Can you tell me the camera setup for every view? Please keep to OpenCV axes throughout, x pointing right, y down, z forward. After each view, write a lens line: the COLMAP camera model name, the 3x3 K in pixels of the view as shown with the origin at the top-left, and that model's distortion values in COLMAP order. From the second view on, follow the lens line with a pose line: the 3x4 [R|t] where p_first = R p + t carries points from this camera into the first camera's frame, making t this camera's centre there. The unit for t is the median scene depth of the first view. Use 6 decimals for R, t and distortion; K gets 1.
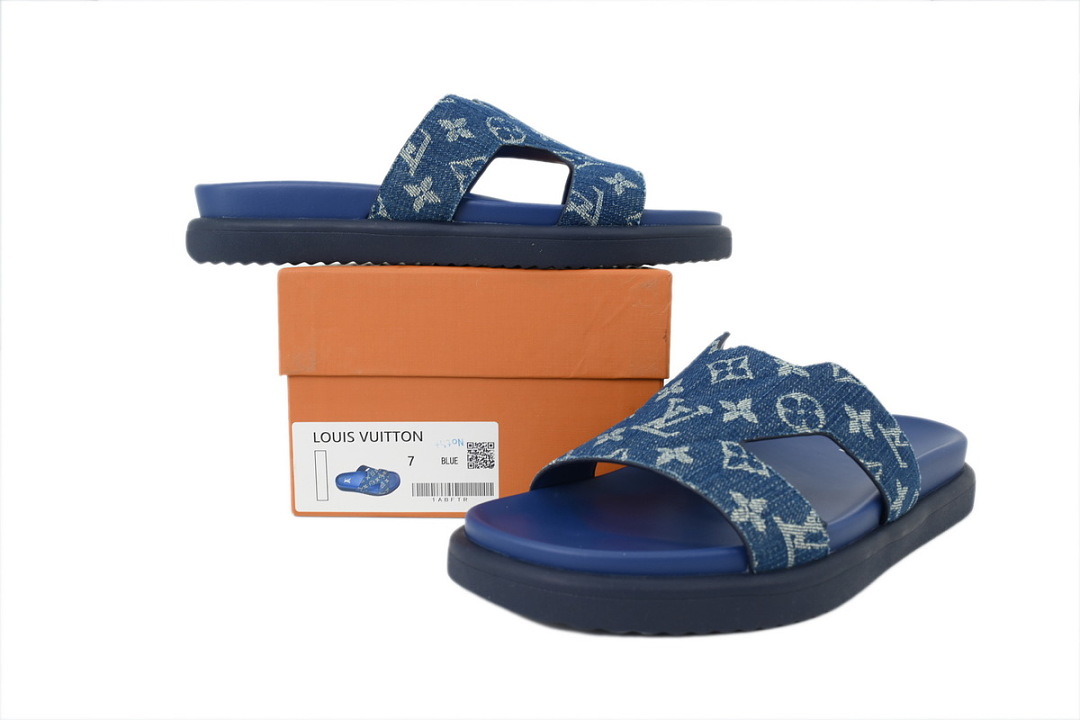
lens RADIAL K [[837.6, 0, 541.4], [0, 837.6, 358.3], [0, 0, 1]] dist [0.002514, -0.001984]
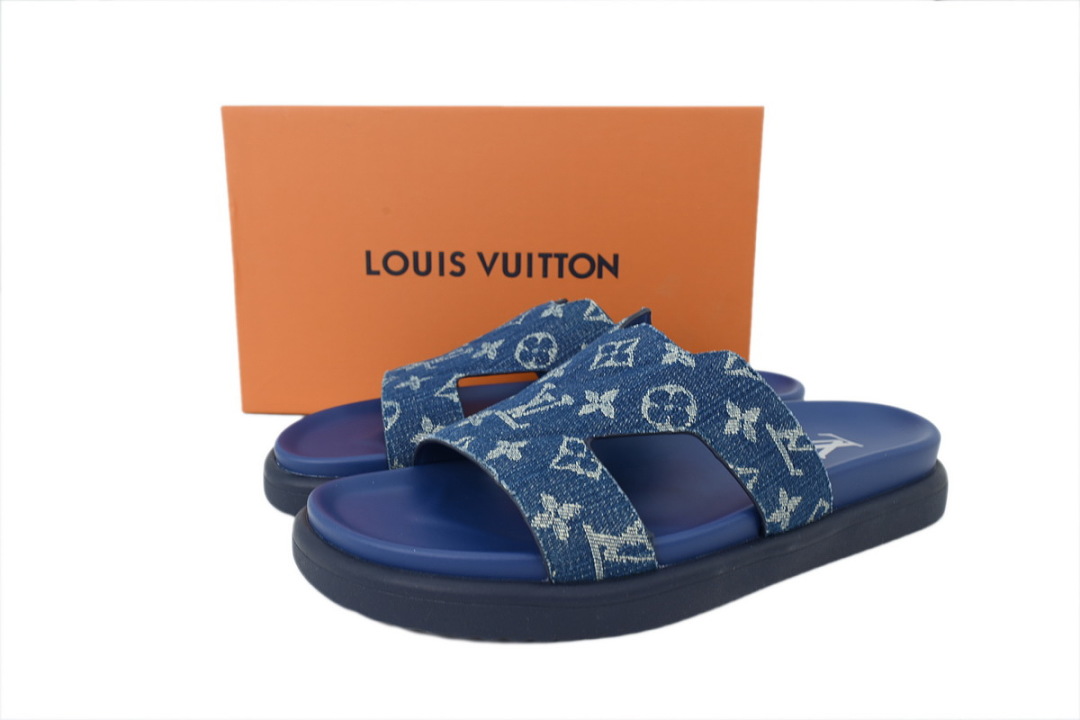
lens RADIAL K [[837.6, 0, 540.1], [0, 837.6, 360.4], [0, 0, 1]] dist [0.002514, -0.001984]
pose [[0.960456, 0.037123, -0.275947, 0.429352], [-0.012023, 0.995677, 0.092100, -0.069137], [0.278173, -0.085141, 0.956750, 0.101423]]
